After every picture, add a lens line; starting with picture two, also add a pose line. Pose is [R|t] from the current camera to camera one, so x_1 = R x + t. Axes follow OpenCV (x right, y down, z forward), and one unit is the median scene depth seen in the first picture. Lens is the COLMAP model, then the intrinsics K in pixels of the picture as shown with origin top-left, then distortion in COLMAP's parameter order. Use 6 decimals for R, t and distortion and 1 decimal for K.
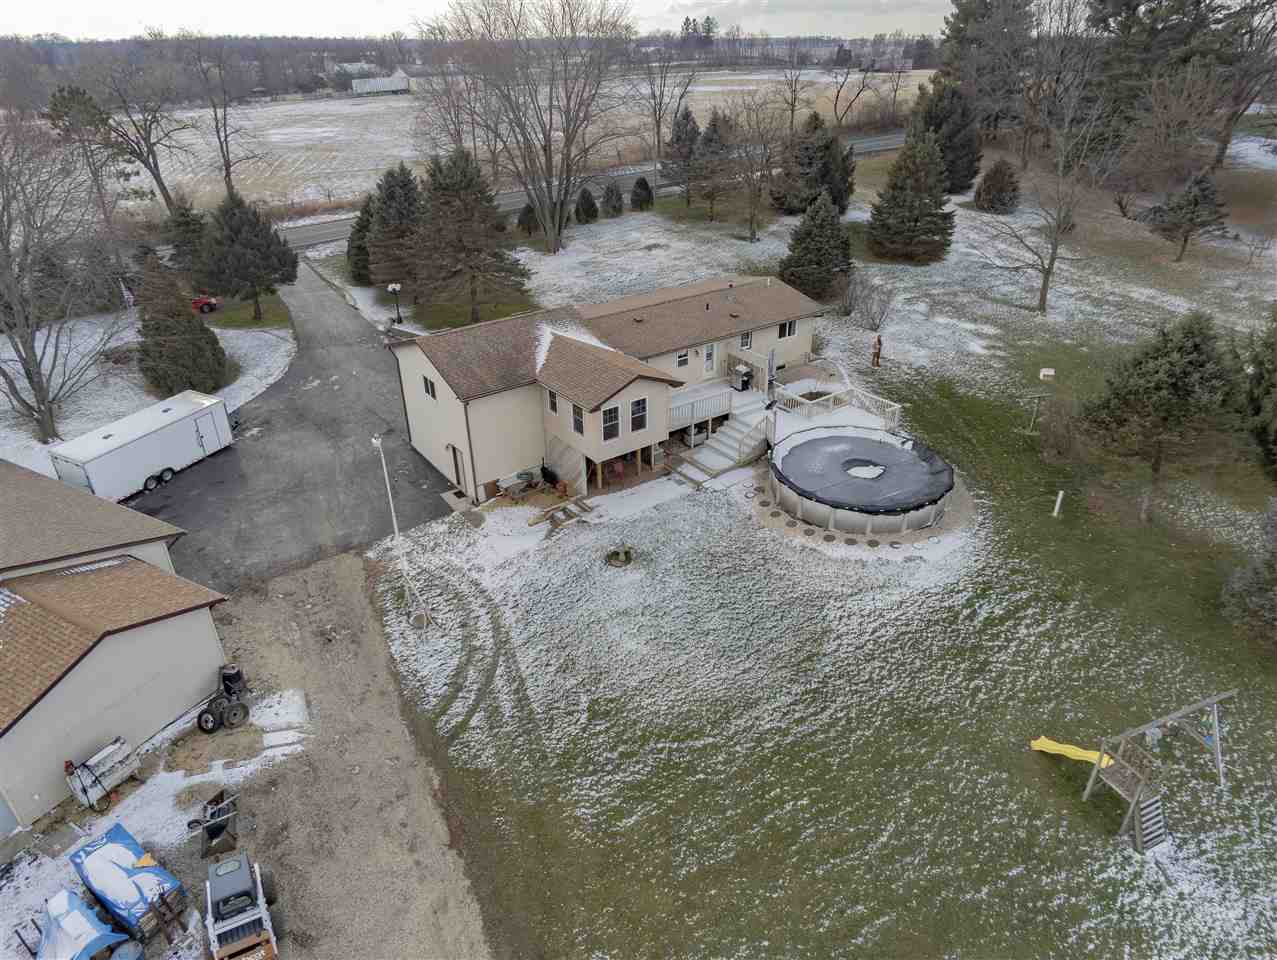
lens RADIAL K [[964.7, 0, 638.5], [0, 964.7, 480.0], [0, 0, 1]] dist [-0.059648, -0.000793]
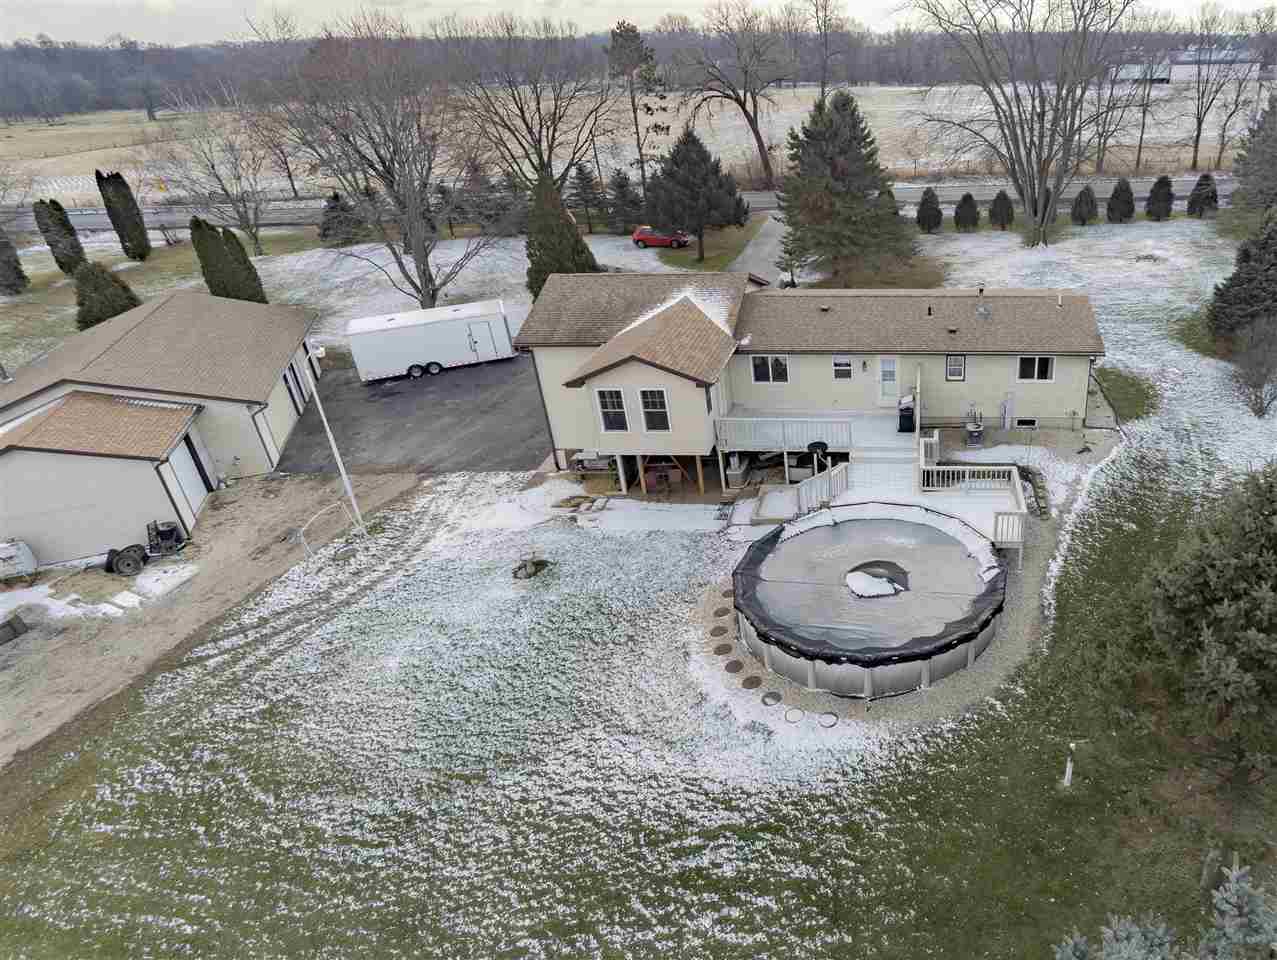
lens RADIAL K [[964.7, 0, 638.5], [0, 964.7, 480.0], [0, 0, 1]] dist [-0.059648, -0.000793]
pose [[0.739294, 0.297179, -0.604259, 0.469889], [-0.287811, 0.950705, 0.115435, -0.099630], [0.608776, 0.088572, 0.788382, 0.392921]]
